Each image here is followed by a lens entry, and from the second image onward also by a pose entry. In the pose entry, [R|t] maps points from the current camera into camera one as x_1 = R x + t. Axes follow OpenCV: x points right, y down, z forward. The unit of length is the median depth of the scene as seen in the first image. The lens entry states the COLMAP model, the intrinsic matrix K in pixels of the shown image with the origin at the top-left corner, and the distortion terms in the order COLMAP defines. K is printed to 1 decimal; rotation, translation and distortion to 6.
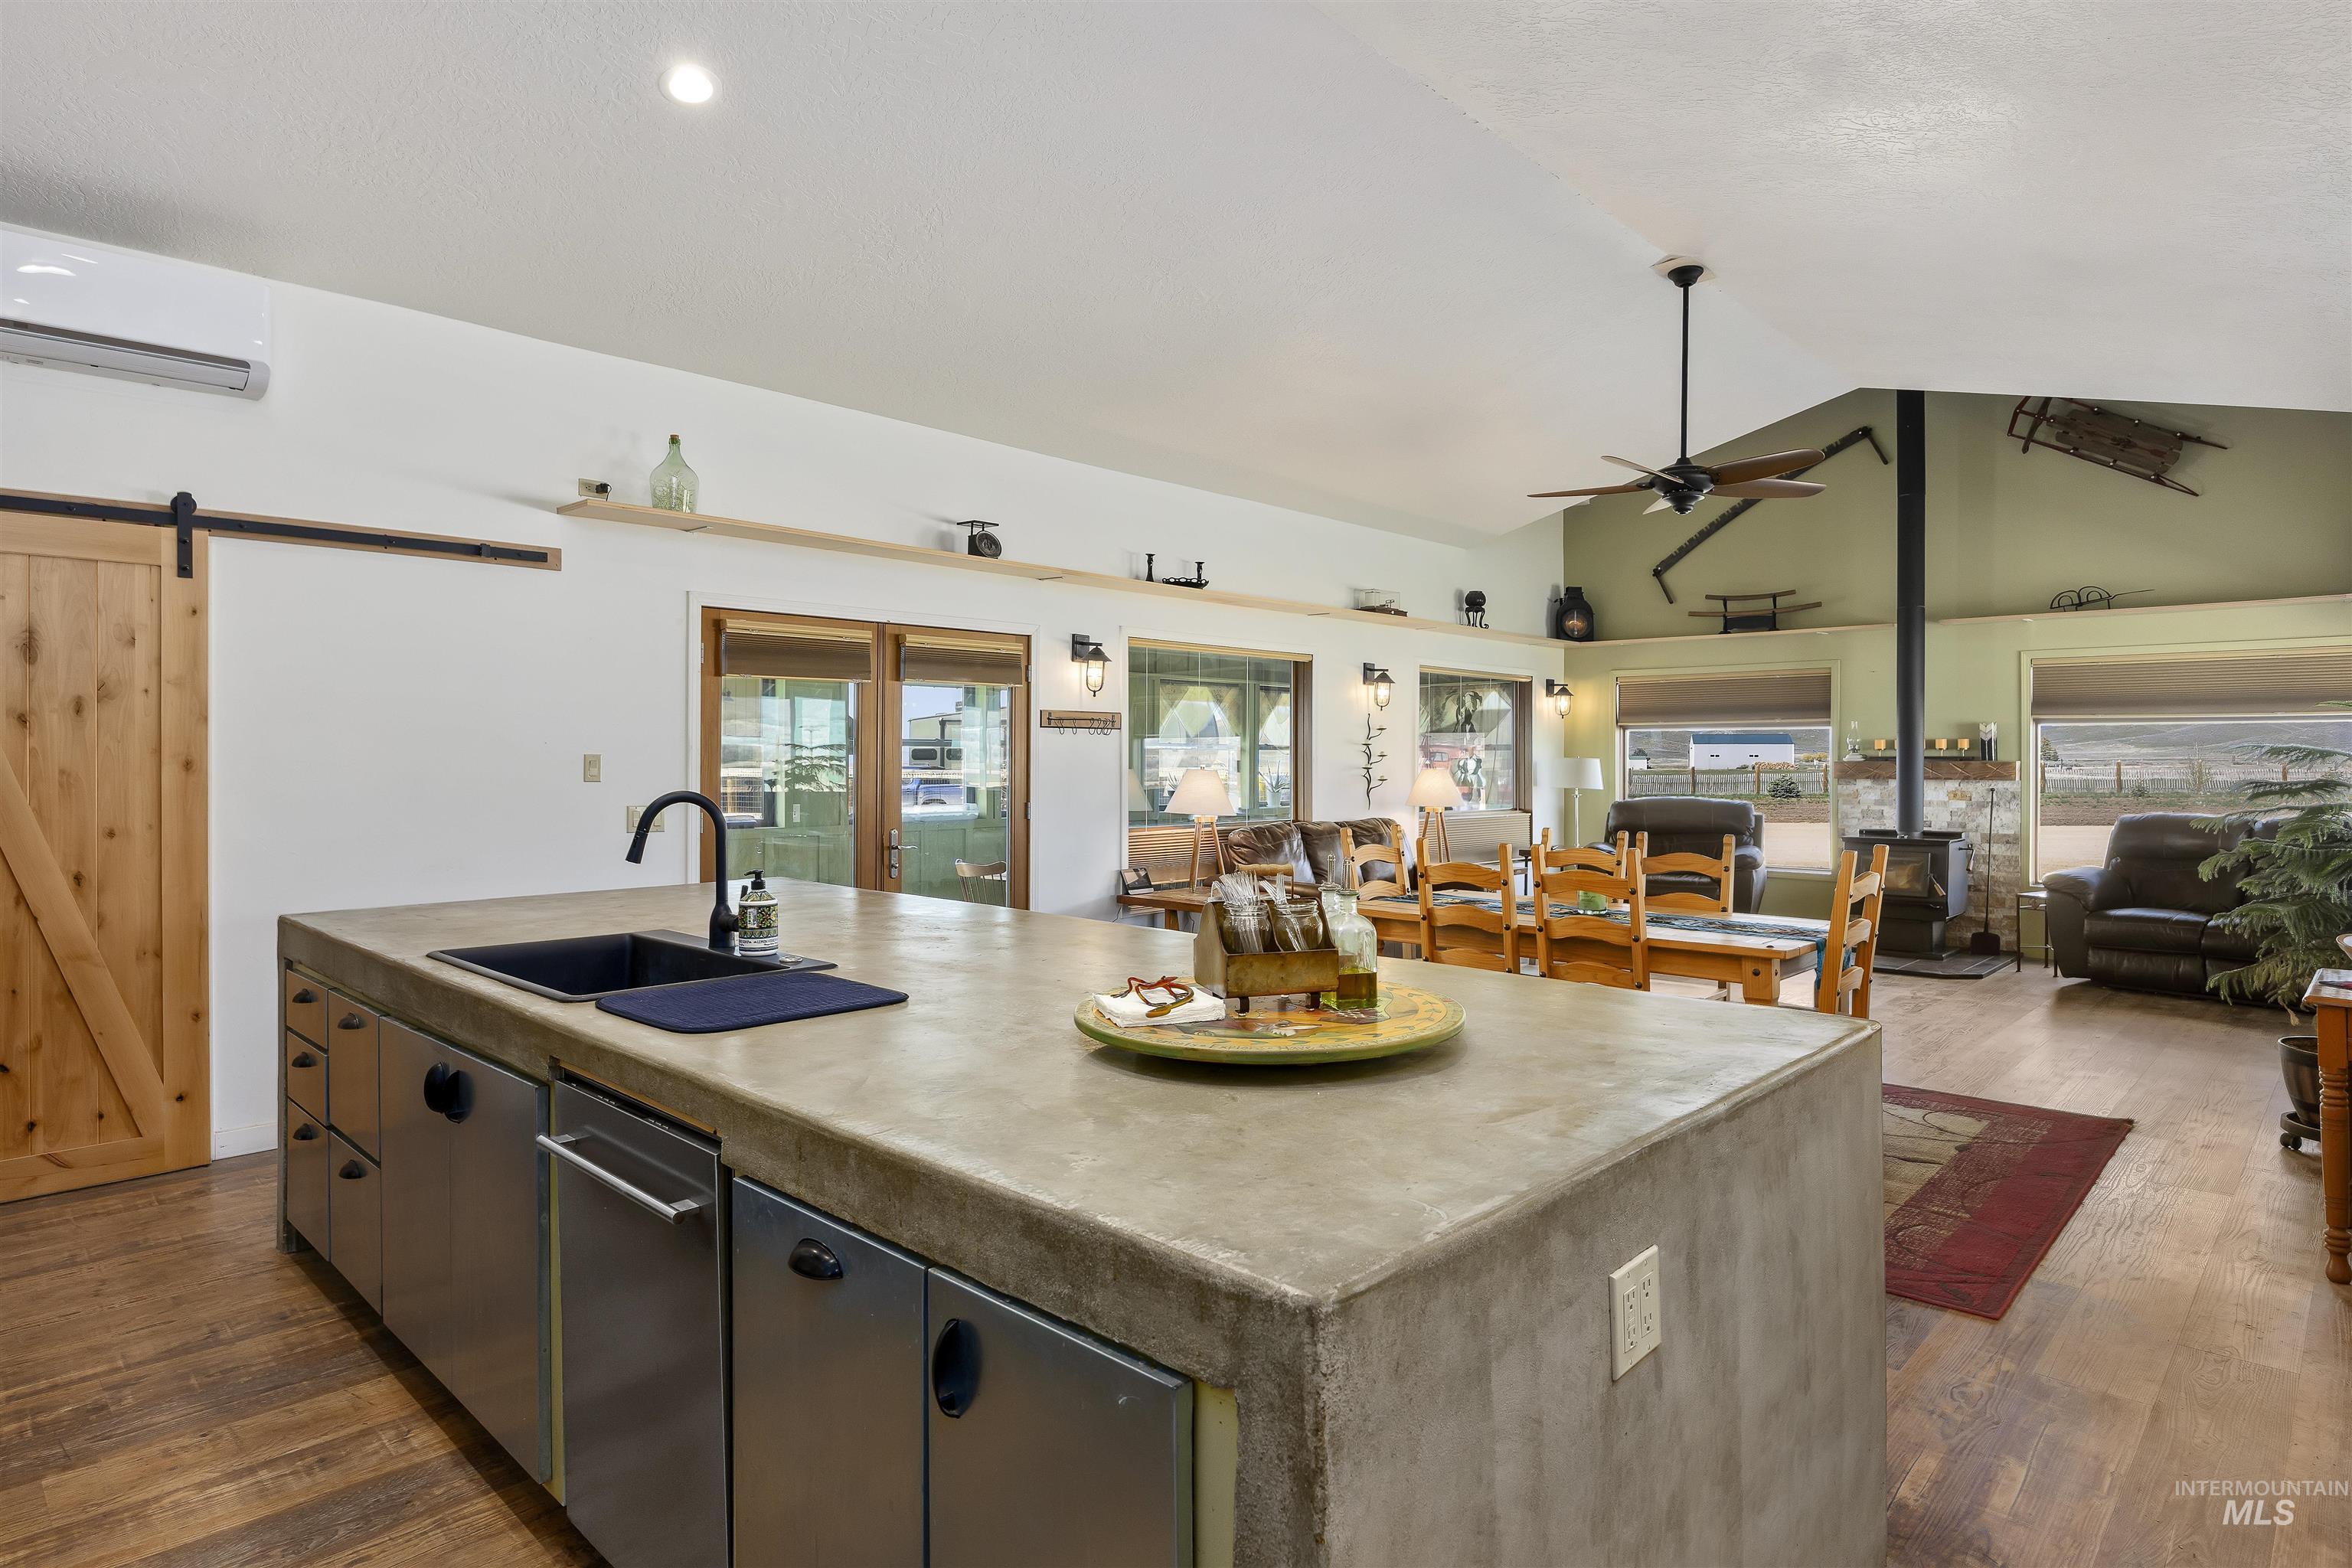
lens RADIAL K [[1284.4, 0, 1177.1], [0, 1284.4, 758.1], [0, 0, 1]] dist [-0.010527, -0.002175]
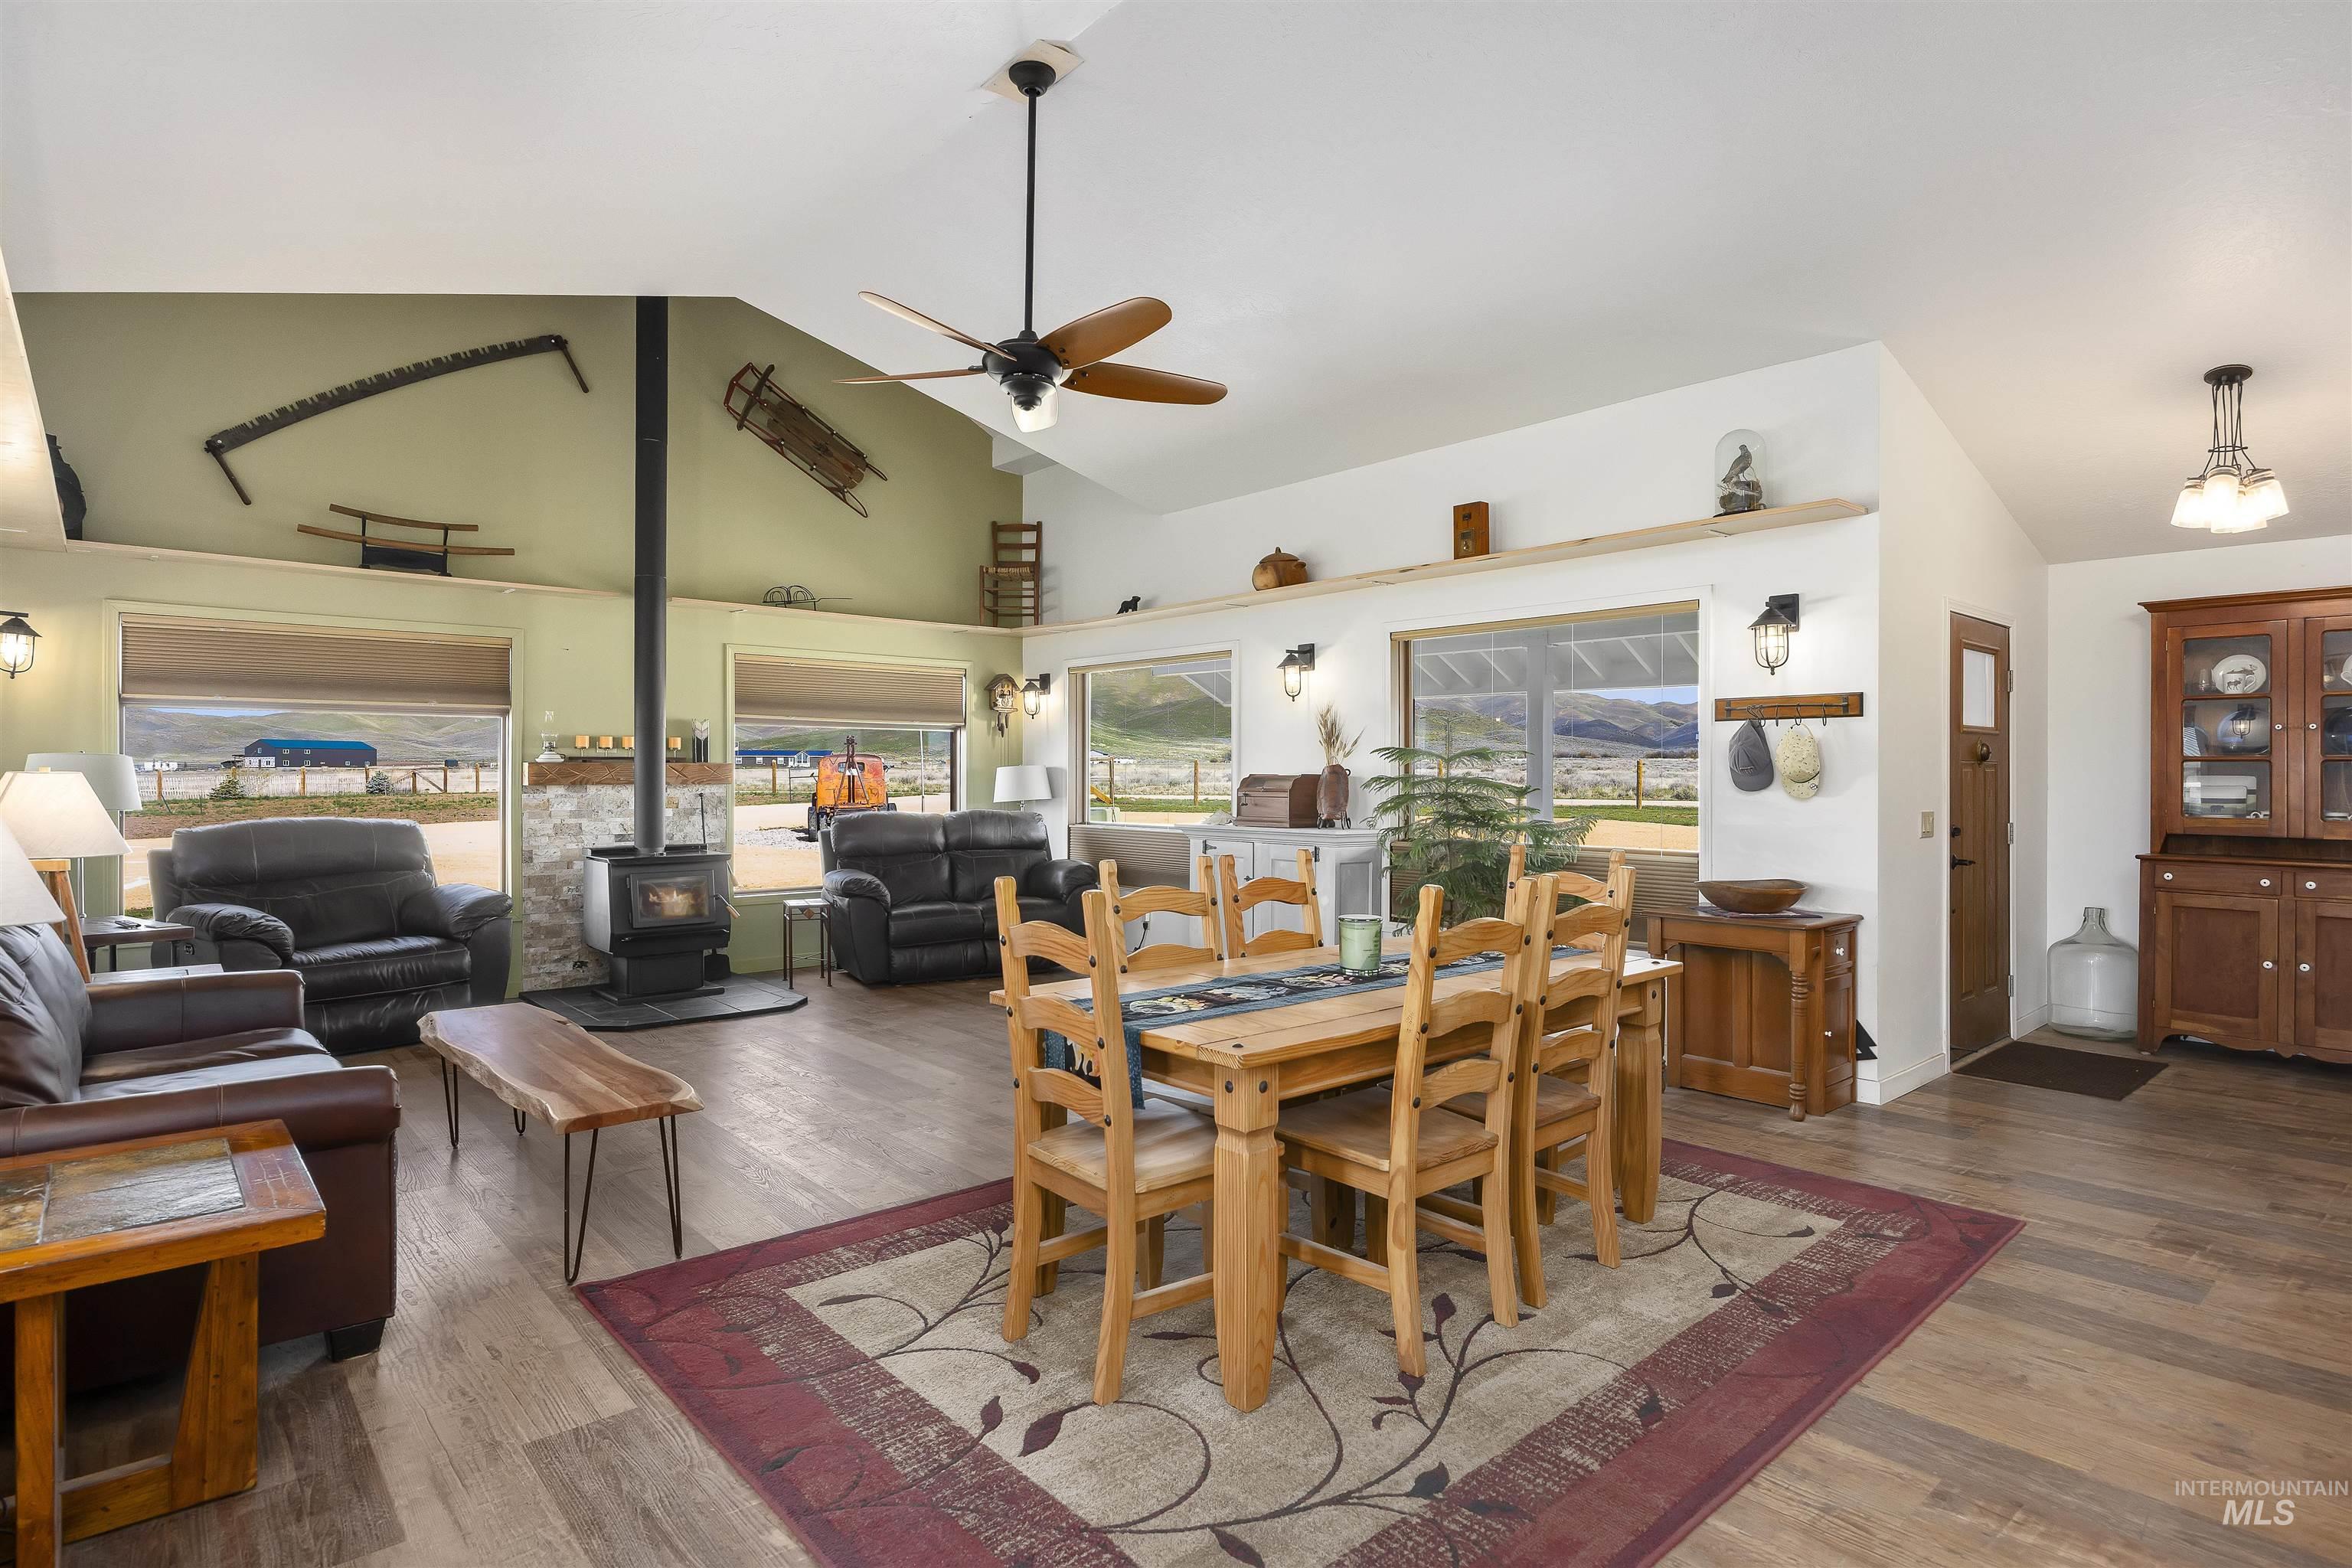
lens RADIAL K [[1208.2, 0, 1181.6], [0, 1208.2, 781.6], [0, 0, 1]] dist [-0.013102, 0.000477]
pose [[0.077282, -0.009488, 0.996964, -0.186669], [-0.002342, 0.999950, 0.009698, 0.006788], [-0.997007, -0.003085, 0.077255, 0.621724]]
